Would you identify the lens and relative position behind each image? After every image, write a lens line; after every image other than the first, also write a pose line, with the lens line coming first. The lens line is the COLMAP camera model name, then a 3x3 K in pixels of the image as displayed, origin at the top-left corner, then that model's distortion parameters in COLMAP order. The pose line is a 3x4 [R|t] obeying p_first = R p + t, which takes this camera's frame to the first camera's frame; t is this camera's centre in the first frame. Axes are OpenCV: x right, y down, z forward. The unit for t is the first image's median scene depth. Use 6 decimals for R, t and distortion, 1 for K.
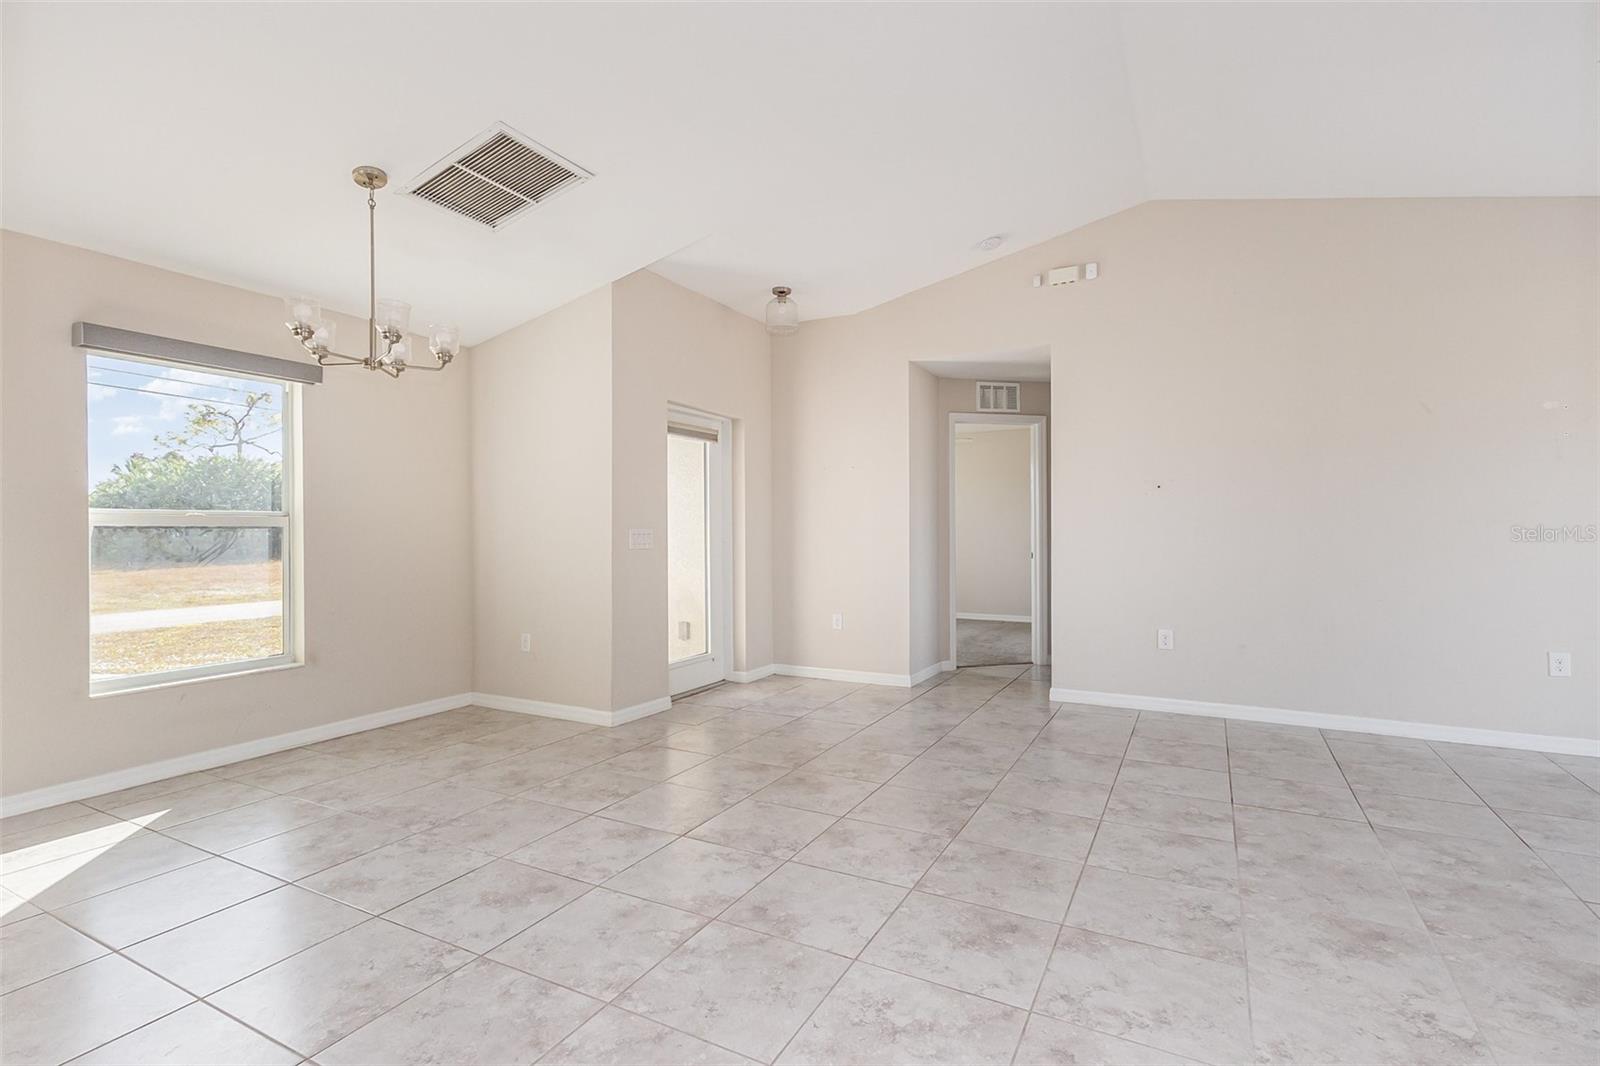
lens RADIAL K [[781.2, 0, 825.9], [0, 781.2, 530.0], [0, 0, 1]] dist [0.005653, 0.000087]
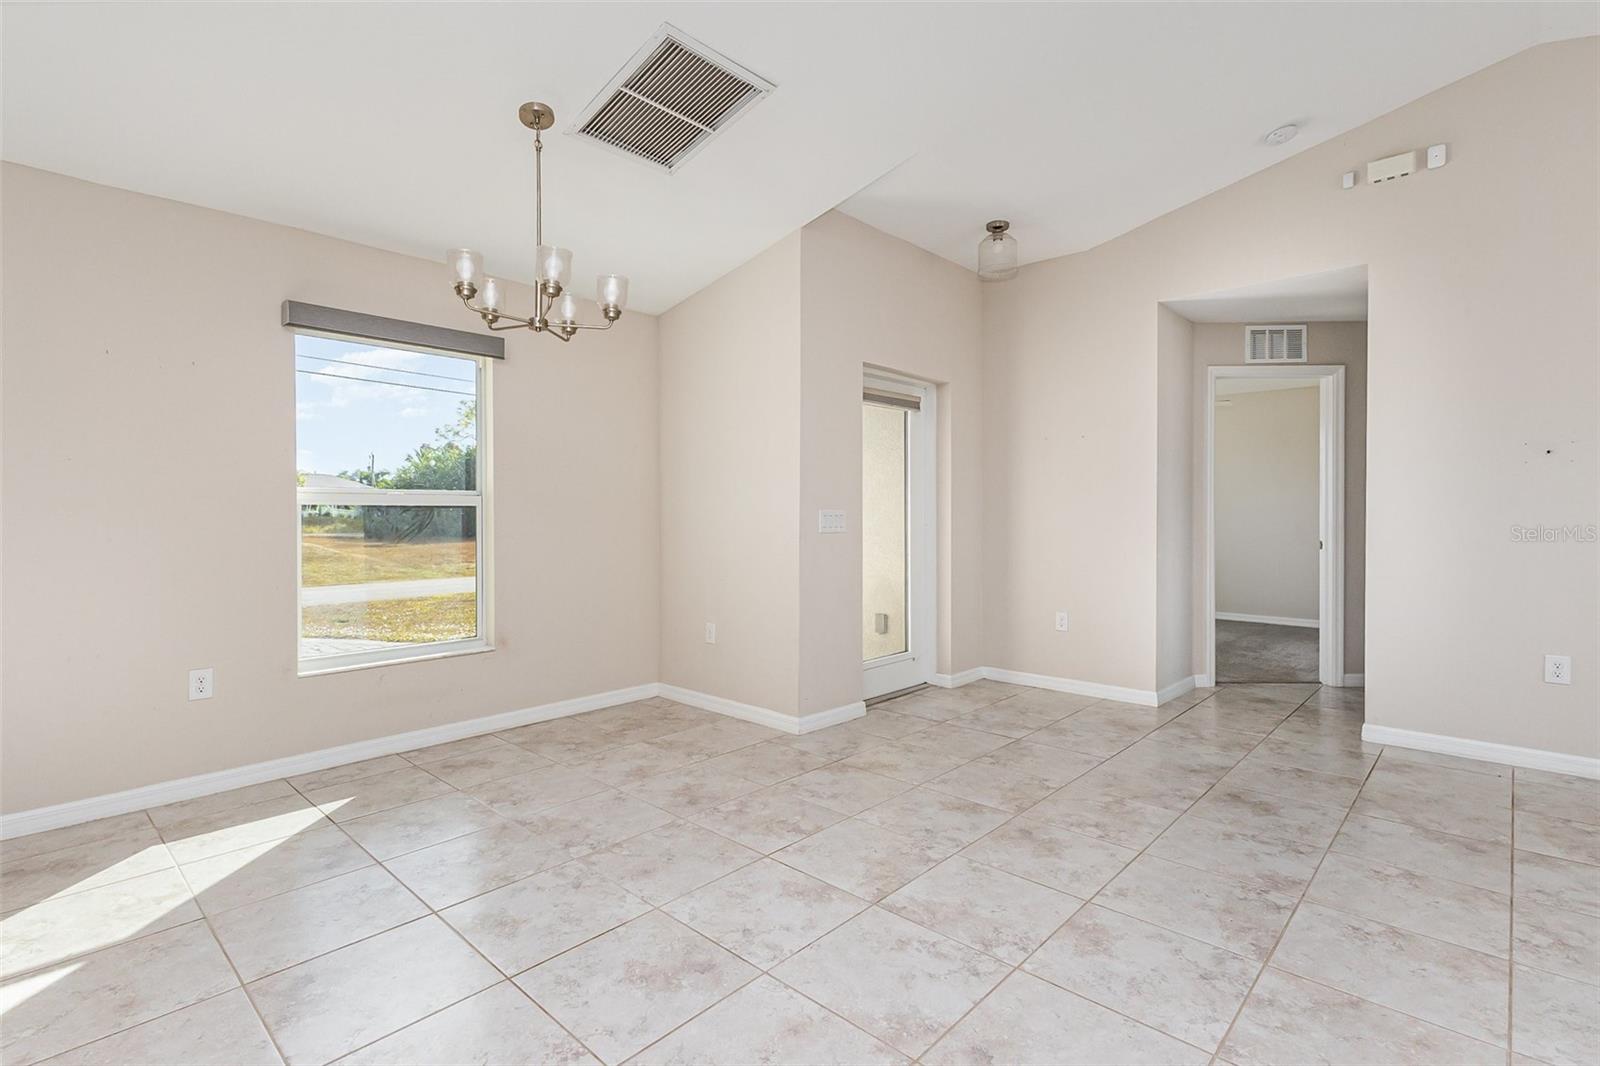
lens RADIAL K [[781.2, 0, 817.3], [0, 781.2, 527.7], [0, 0, 1]] dist [0.005653, 0.000087]
pose [[0.965156, 0.008851, -0.261524, -0.029481], [-0.003340, 0.999763, 0.021508, -0.000108], [0.261652, -0.019885, 0.964957, 0.185181]]
